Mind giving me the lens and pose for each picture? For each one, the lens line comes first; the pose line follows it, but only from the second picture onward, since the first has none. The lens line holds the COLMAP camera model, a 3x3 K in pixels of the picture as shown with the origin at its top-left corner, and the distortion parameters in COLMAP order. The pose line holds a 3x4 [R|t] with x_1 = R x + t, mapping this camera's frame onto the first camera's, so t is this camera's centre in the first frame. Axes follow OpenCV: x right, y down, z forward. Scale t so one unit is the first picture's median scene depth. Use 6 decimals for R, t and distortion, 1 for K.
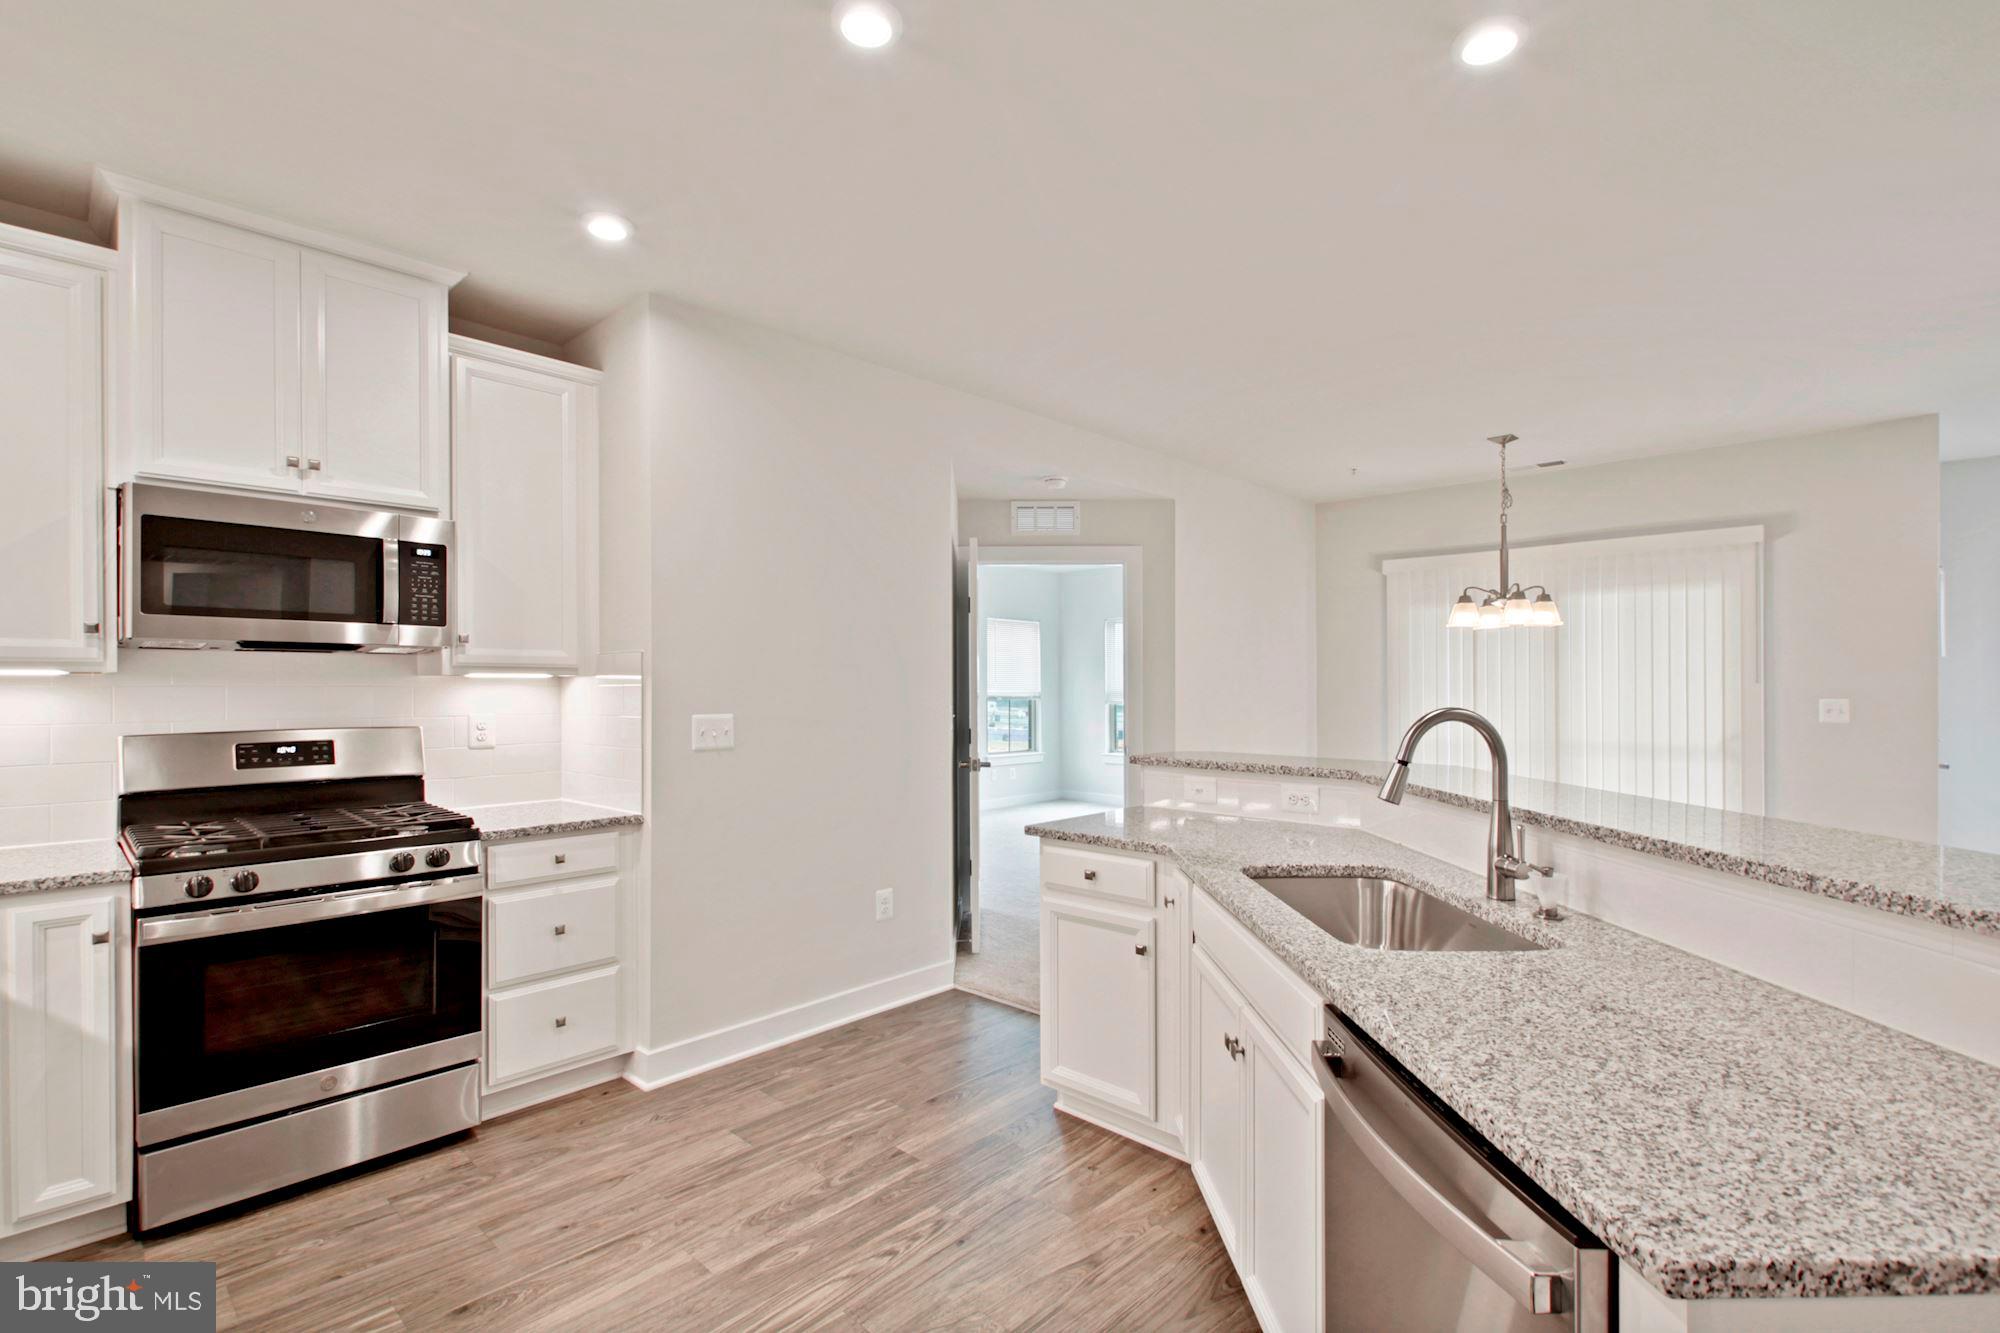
lens RADIAL K [[925.9, 0, 1002.1], [0, 925.9, 671.7], [0, 0, 1]] dist [0.010627, -0.002832]
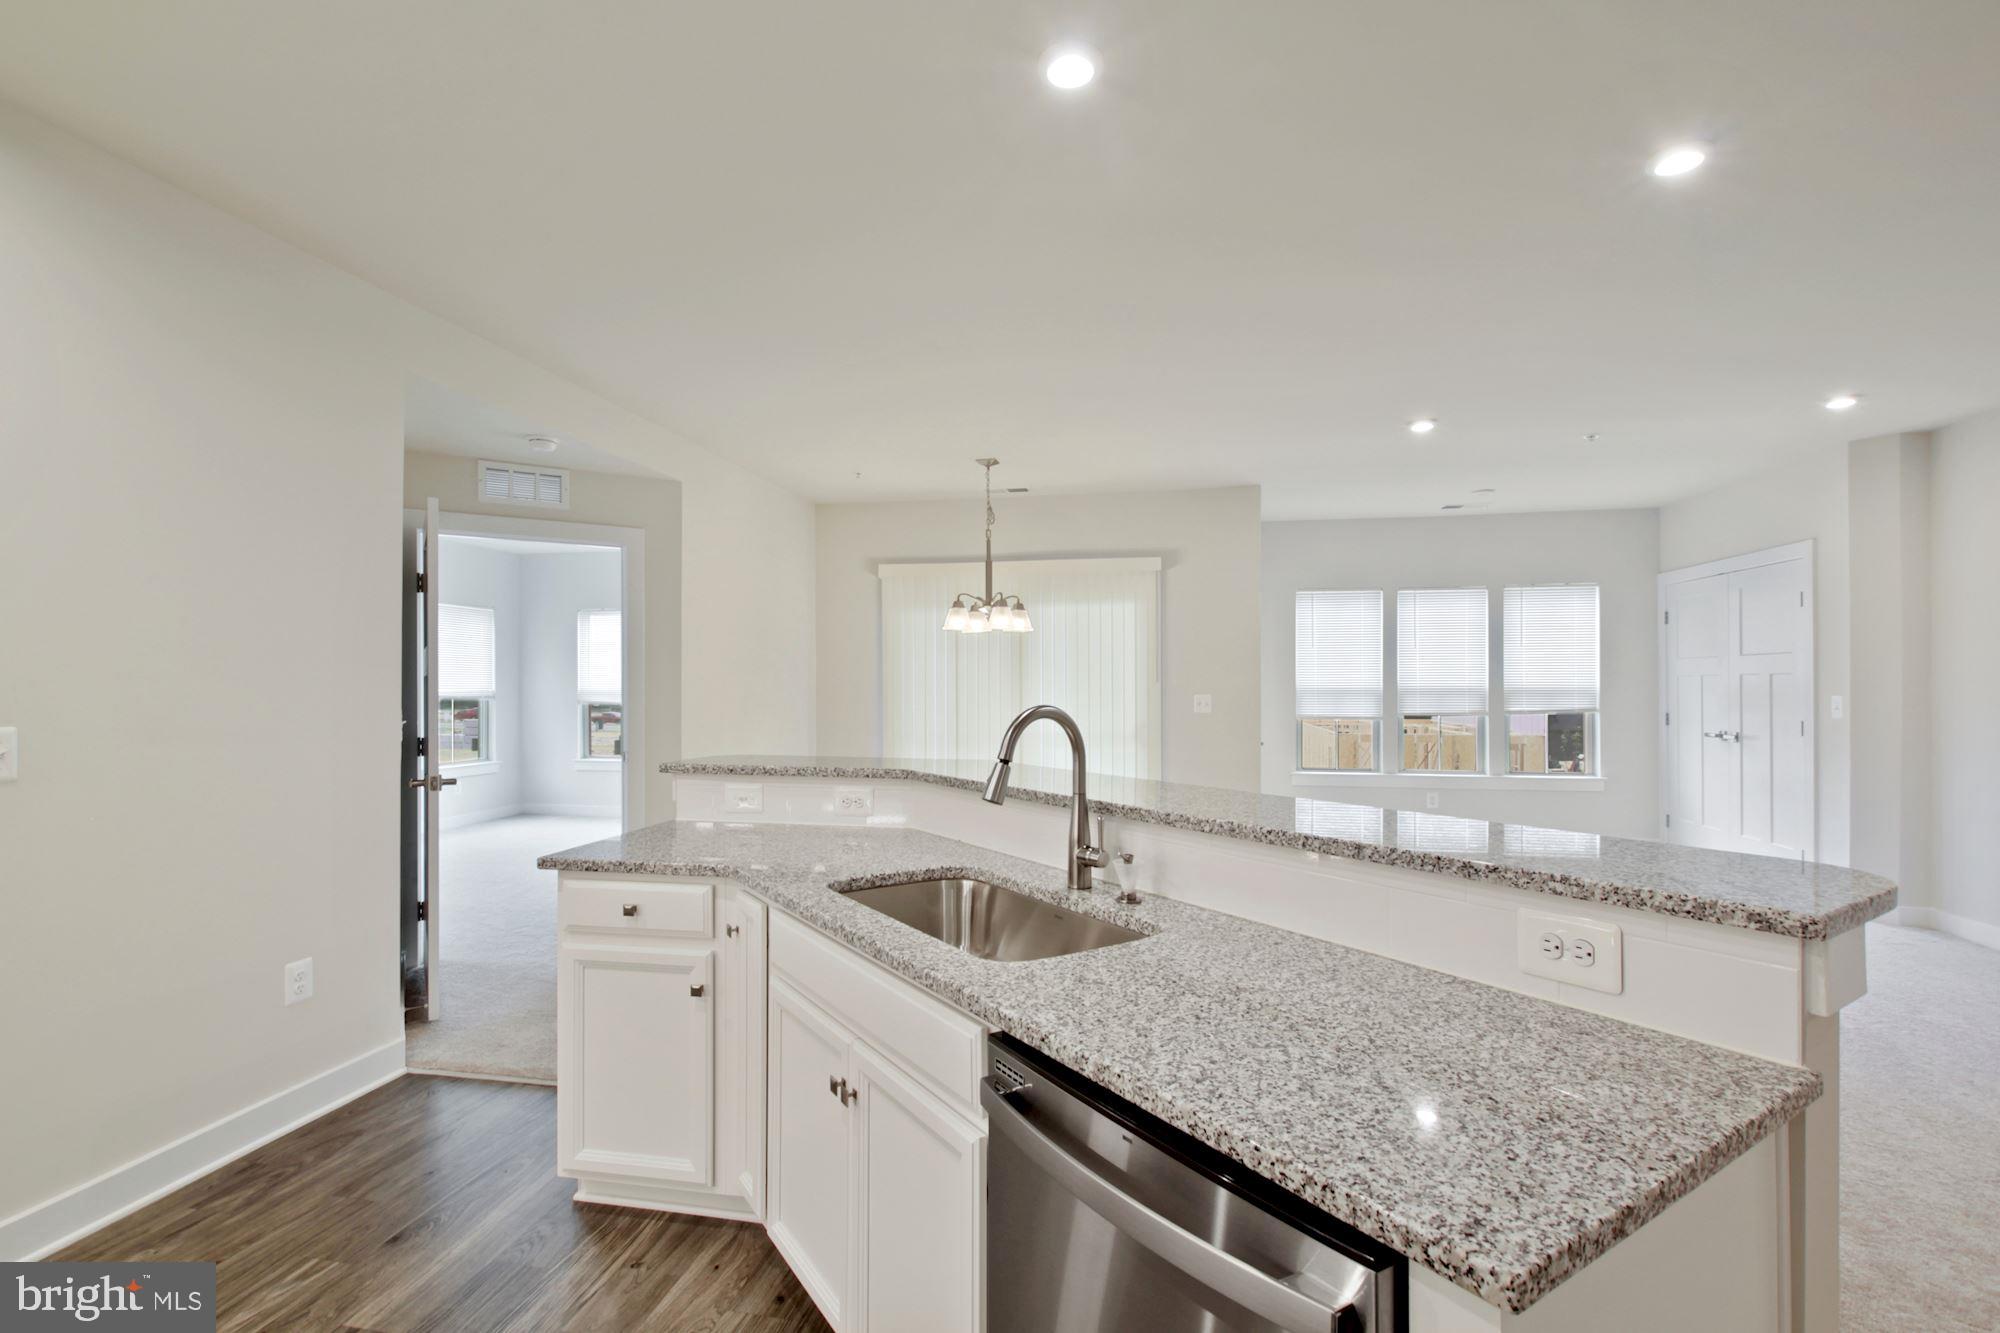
lens RADIAL K [[925.9, 0, 1004.5], [0, 925.9, 670.8], [0, 0, 1]] dist [0.010627, -0.002832]
pose [[0.849654, 0.008305, 0.527275, -0.063241], [-0.008683, 0.999961, -0.001758, 0.002315], [-0.527269, -0.003084, 0.849693, 0.116060]]
